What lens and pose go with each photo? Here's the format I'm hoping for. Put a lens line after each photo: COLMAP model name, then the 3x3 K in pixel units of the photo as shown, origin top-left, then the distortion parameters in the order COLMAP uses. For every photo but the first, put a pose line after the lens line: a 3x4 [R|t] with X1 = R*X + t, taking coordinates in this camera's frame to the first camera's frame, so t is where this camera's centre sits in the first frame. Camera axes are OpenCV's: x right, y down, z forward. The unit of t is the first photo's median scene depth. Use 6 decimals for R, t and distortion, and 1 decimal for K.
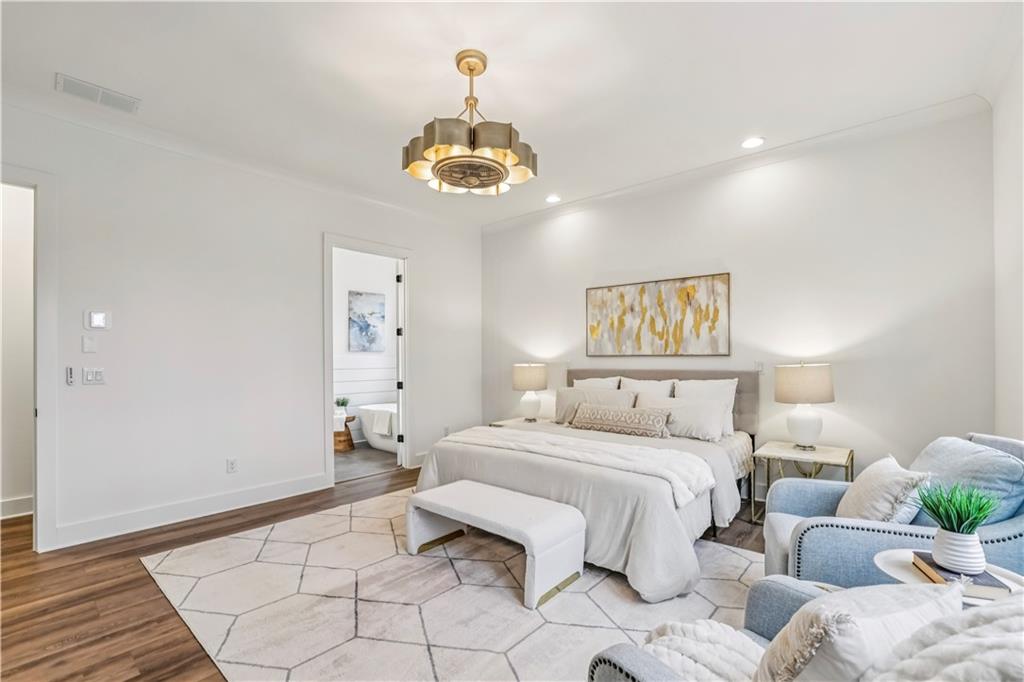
lens RADIAL K [[450.9, 0, 510.2], [0, 450.9, 356.1], [0, 0, 1]] dist [-0.014770, -0.000469]
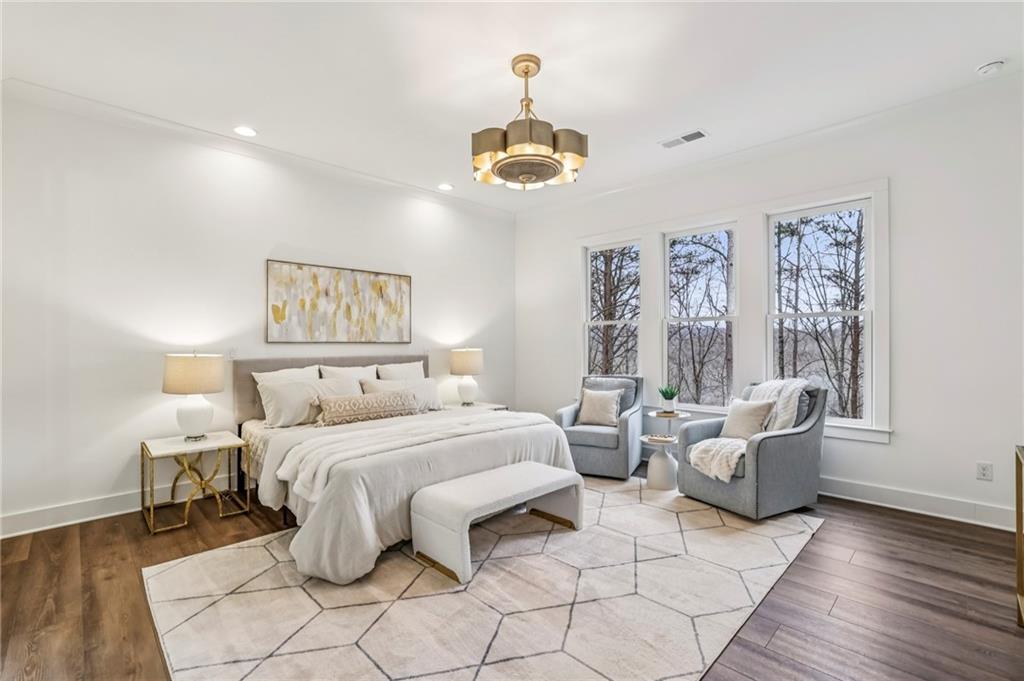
lens RADIAL K [[450.9, 0, 511.9], [0, 450.9, 344.0], [0, 0, 1]] dist [-0.014770, -0.000469]
pose [[0.093887, 0.004628, 0.995572, -0.669687], [0.001253, 0.999988, -0.004767, 0.007804], [-0.995582, 0.001695, 0.093880, 0.551480]]
